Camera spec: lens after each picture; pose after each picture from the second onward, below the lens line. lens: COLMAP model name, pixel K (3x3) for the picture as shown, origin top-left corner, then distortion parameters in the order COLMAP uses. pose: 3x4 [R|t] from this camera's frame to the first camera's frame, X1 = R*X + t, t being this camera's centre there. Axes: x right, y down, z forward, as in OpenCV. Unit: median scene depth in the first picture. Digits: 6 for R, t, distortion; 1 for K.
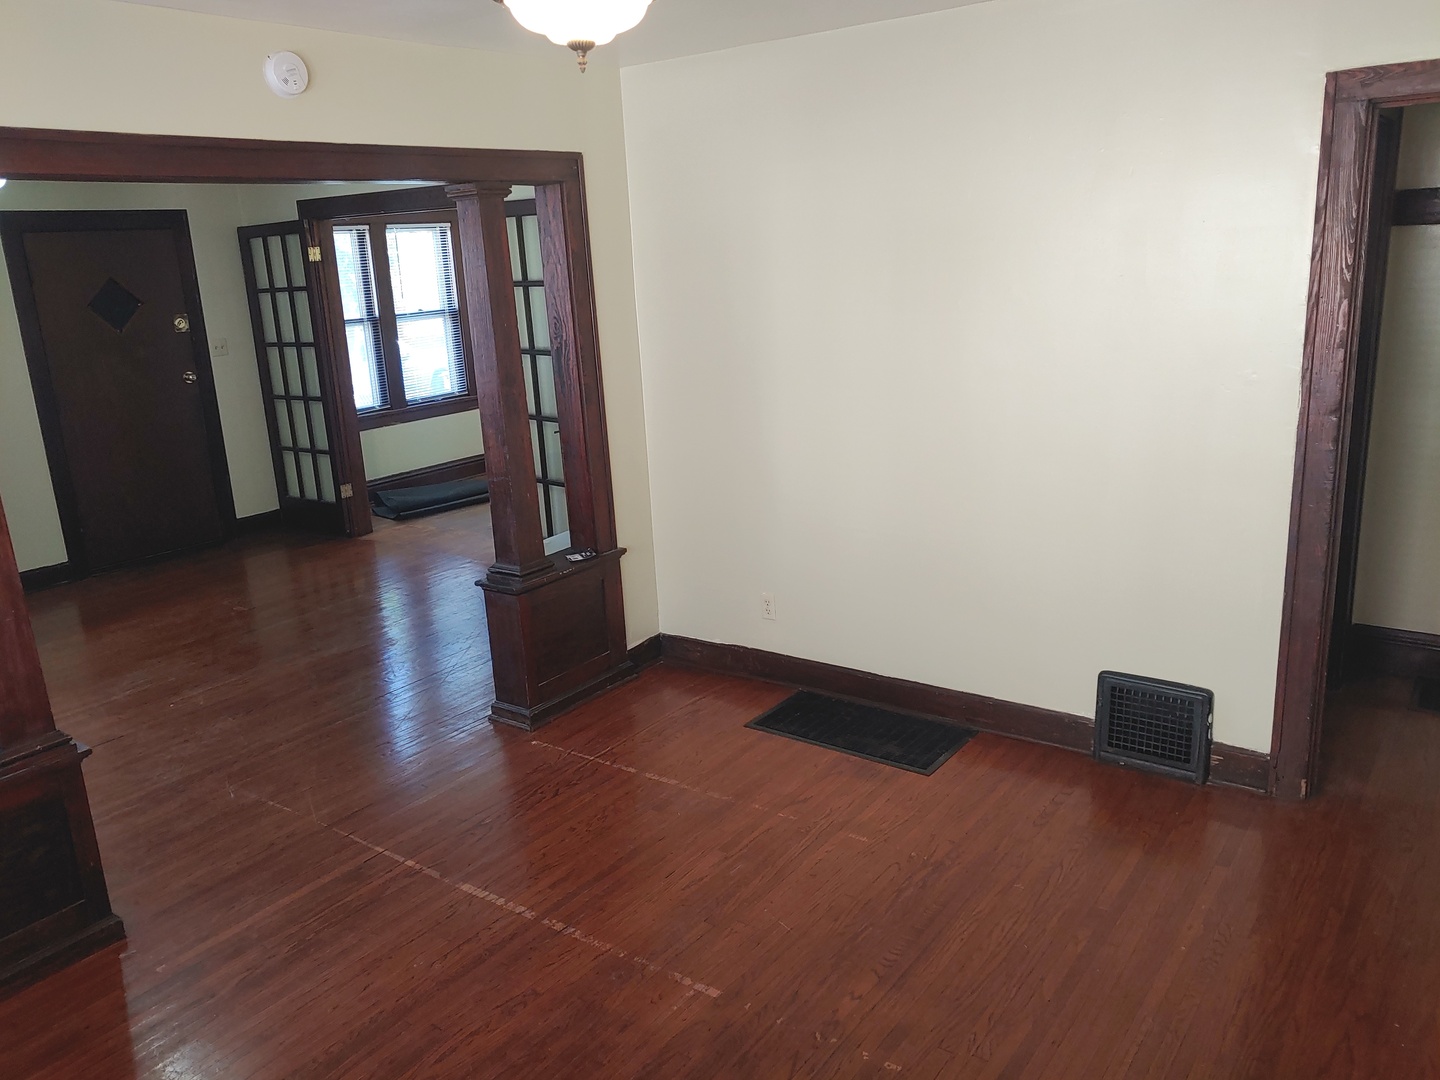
lens RADIAL K [[1126.3, 0, 718.9], [0, 1126.3, 538.0], [0, 0, 1]] dist [0.012029, -0.004822]
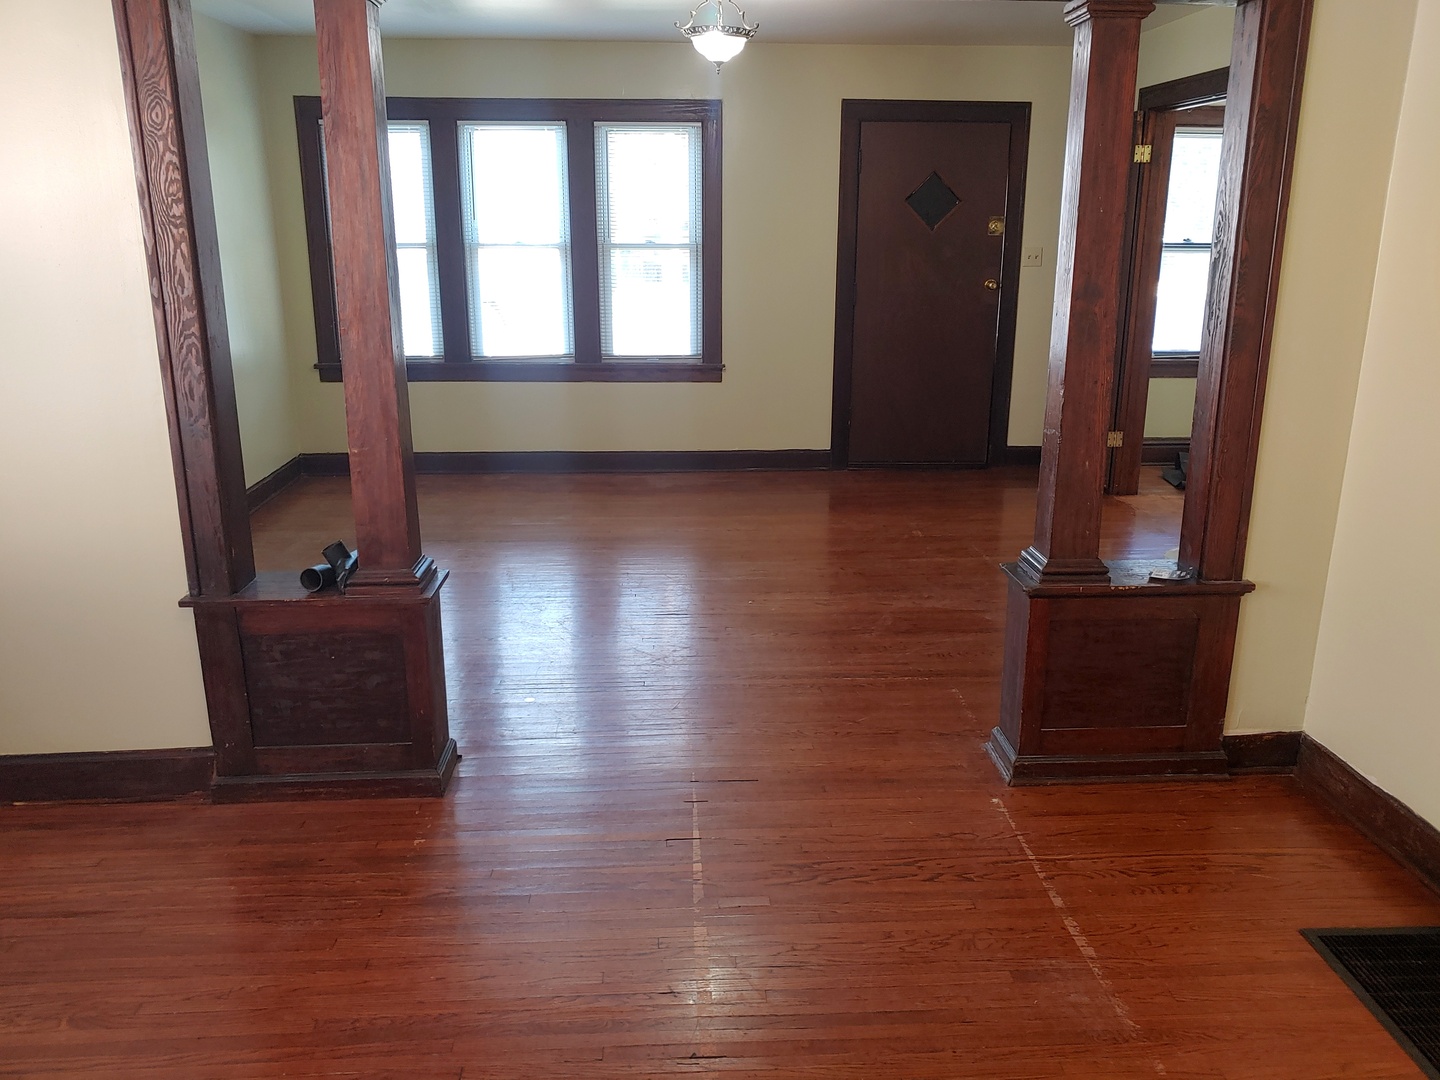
lens RADIAL K [[1126.3, 0, 718.9], [0, 1126.3, 538.0], [0, 0, 1]] dist [0.012029, -0.004822]
pose [[0.632150, 0.262283, -0.729105, 0.199931], [-0.231997, 0.961868, 0.144870, -0.041710], [0.739300, 0.077571, 0.668894, 0.364982]]
